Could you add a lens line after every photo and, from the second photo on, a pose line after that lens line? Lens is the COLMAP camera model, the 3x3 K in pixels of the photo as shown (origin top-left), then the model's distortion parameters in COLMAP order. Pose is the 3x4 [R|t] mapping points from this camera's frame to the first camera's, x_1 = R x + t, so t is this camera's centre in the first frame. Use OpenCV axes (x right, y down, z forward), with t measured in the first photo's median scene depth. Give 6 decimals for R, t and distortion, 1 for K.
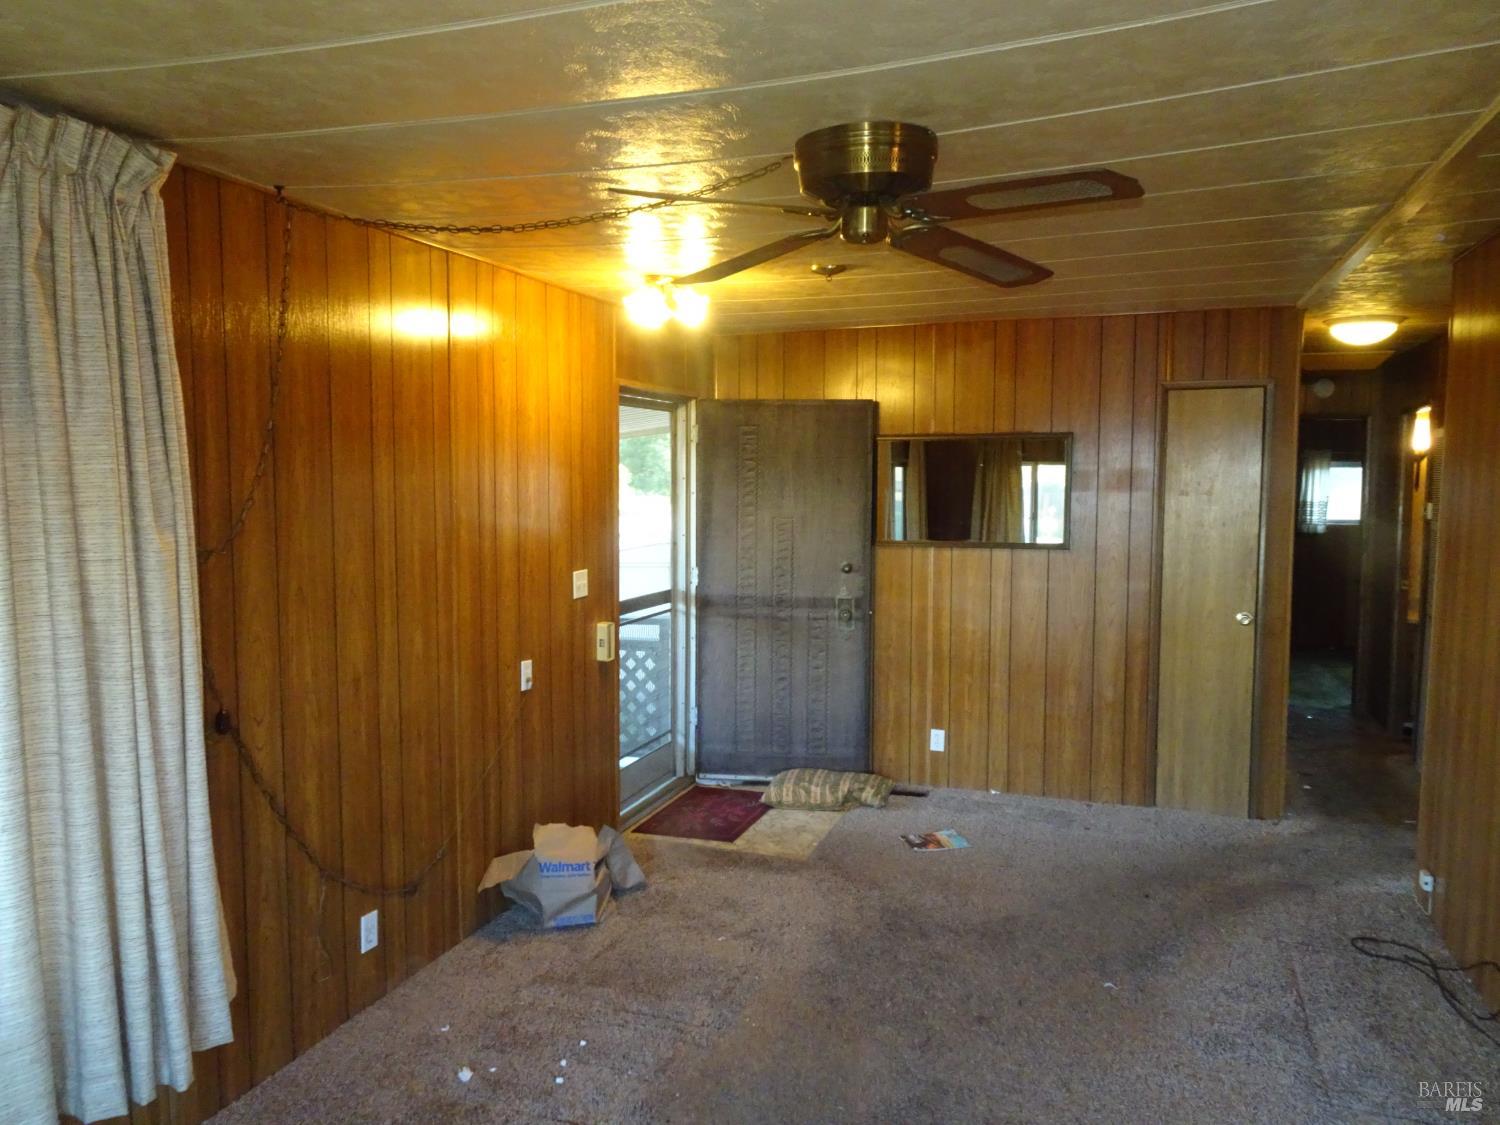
lens RADIAL K [[1063.0, 0, 750.0], [0, 1063.0, 562.5], [0, 0, 1]] dist [0.002850, -0.000274]
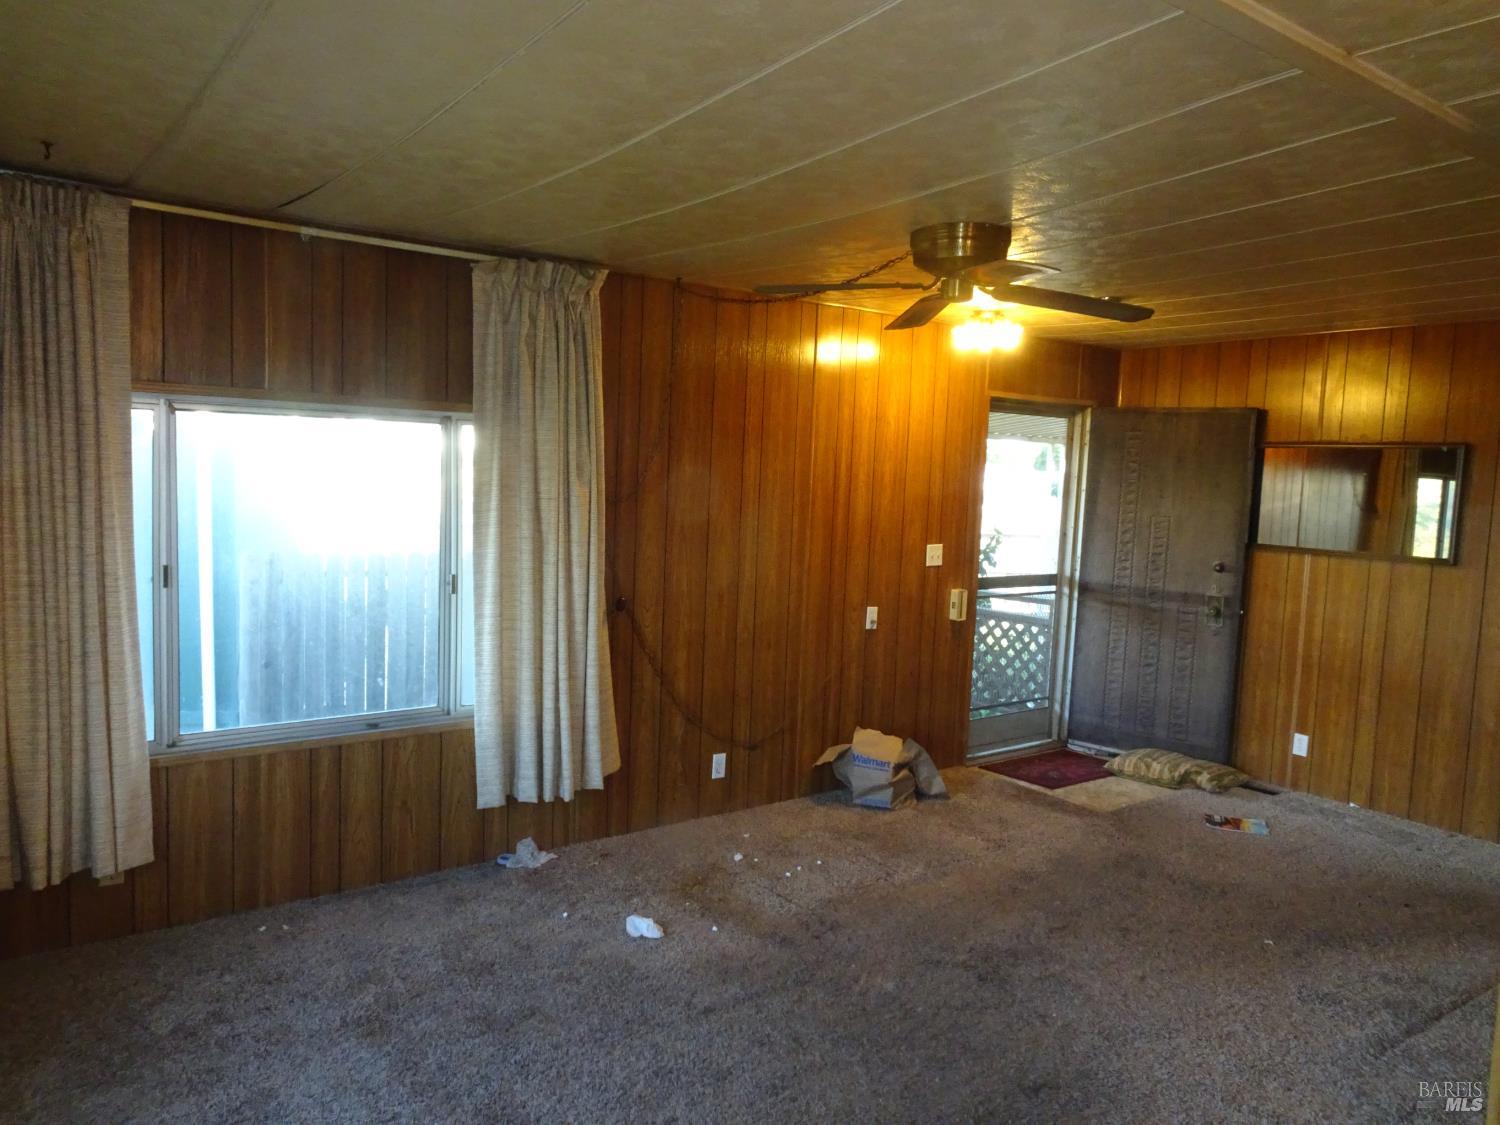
lens RADIAL K [[1063.0, 0, 750.0], [0, 1063.0, 562.5], [0, 0, 1]] dist [0.002850, -0.000274]
pose [[0.833509, 0.081102, -0.546522, 0.315034], [-0.082667, 0.996339, 0.021777, 0.017761], [0.546287, 0.027028, 0.837162, -0.155486]]
